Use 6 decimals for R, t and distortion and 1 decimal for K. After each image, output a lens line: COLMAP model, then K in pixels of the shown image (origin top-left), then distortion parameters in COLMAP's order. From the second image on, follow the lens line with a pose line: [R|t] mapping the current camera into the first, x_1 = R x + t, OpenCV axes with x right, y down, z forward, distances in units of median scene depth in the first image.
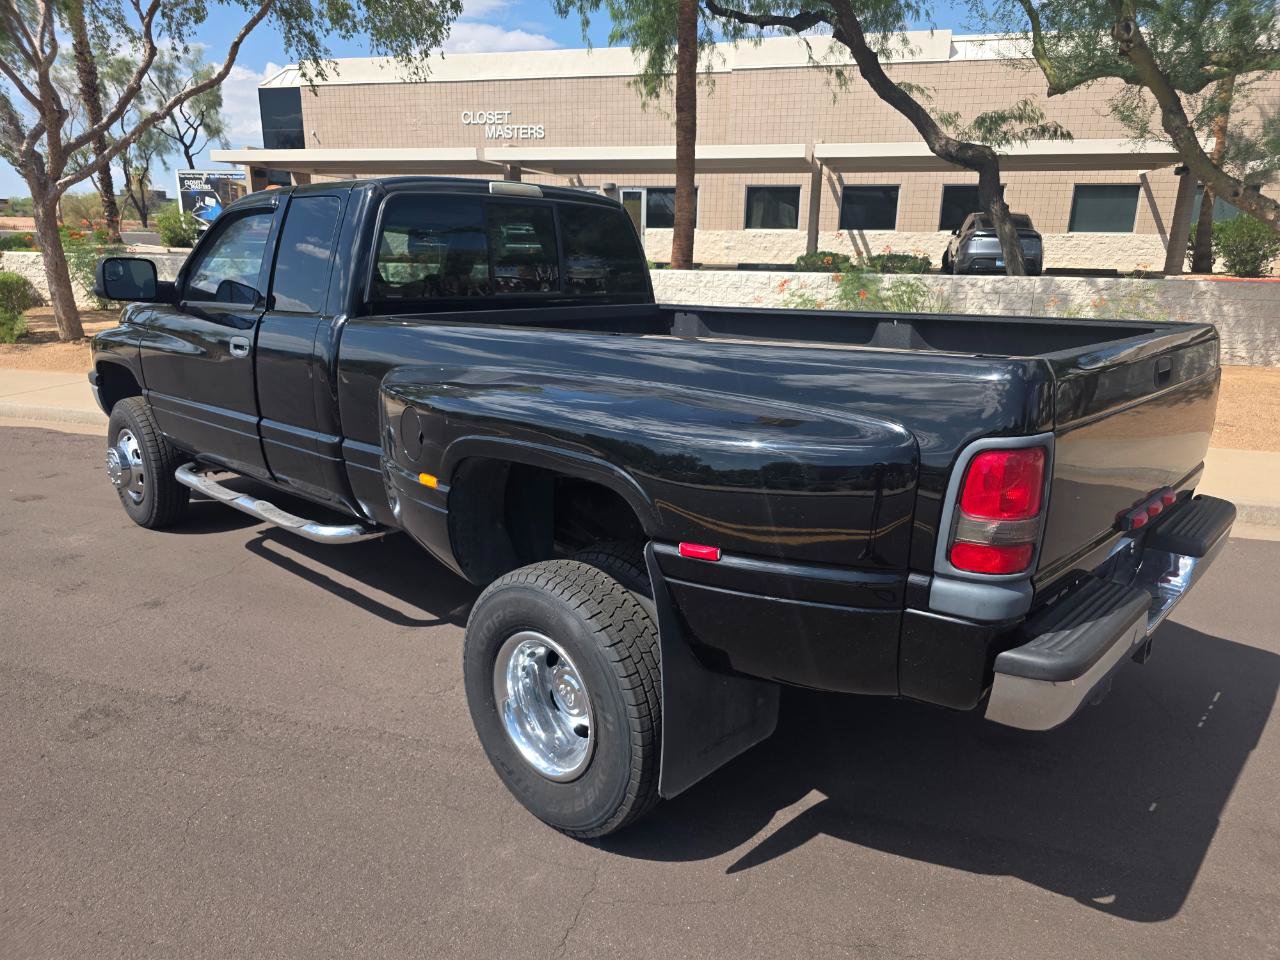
lens RADIAL K [[868.5, 0, 634.5], [0, 868.5, 449.5], [0, 0, 1]] dist [0.041139, -0.038310]
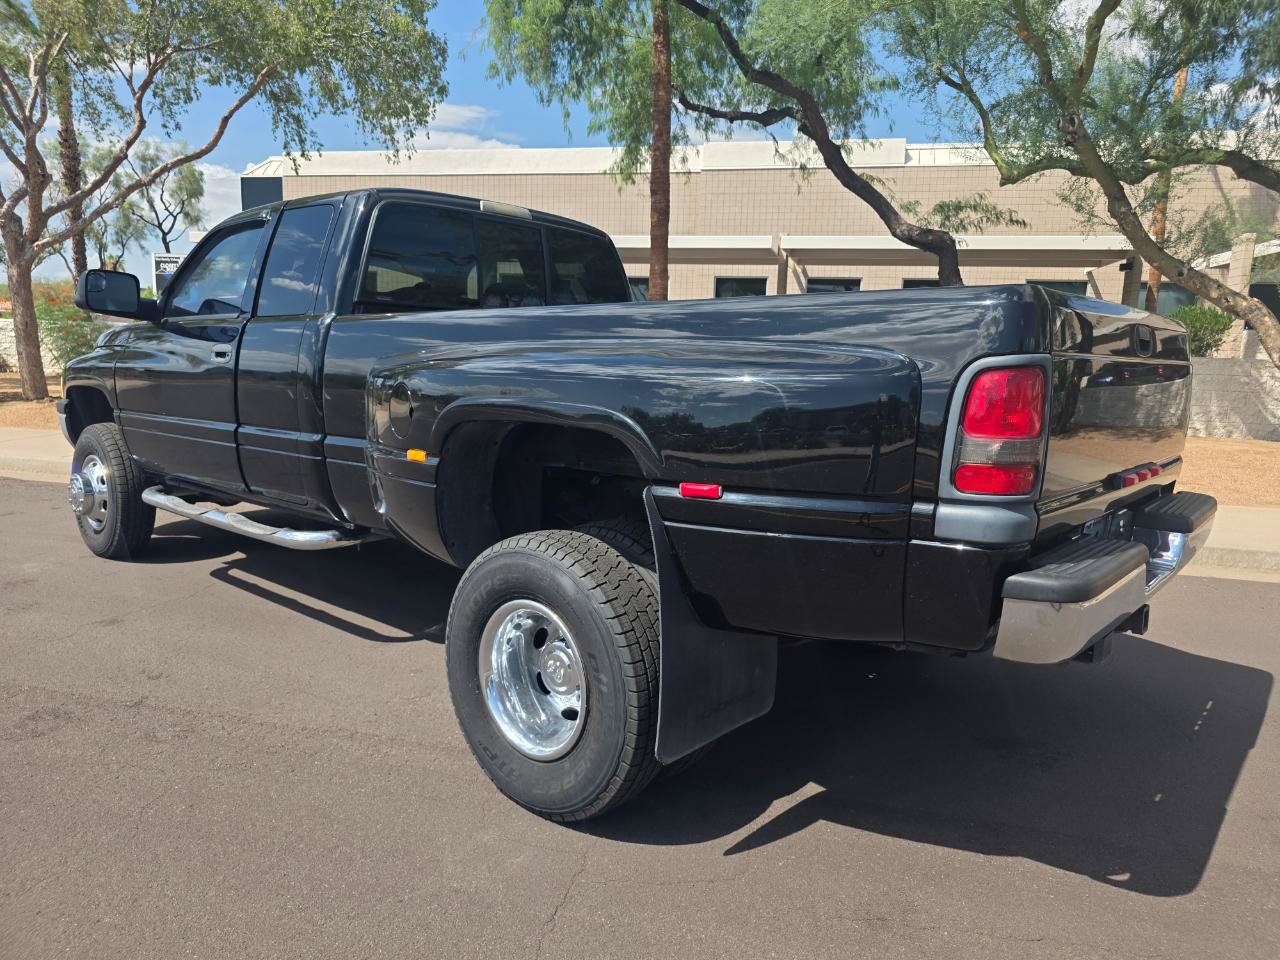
lens RADIAL K [[868.5, 0, 634.5], [0, 868.5, 449.5], [0, 0, 1]] dist [0.041139, -0.038310]
pose [[0.999126, 0.013050, 0.039722, -0.023367], [-0.008107, 0.992478, -0.122155, 0.113056], [-0.041017, 0.121727, 0.991716, 0.011708]]
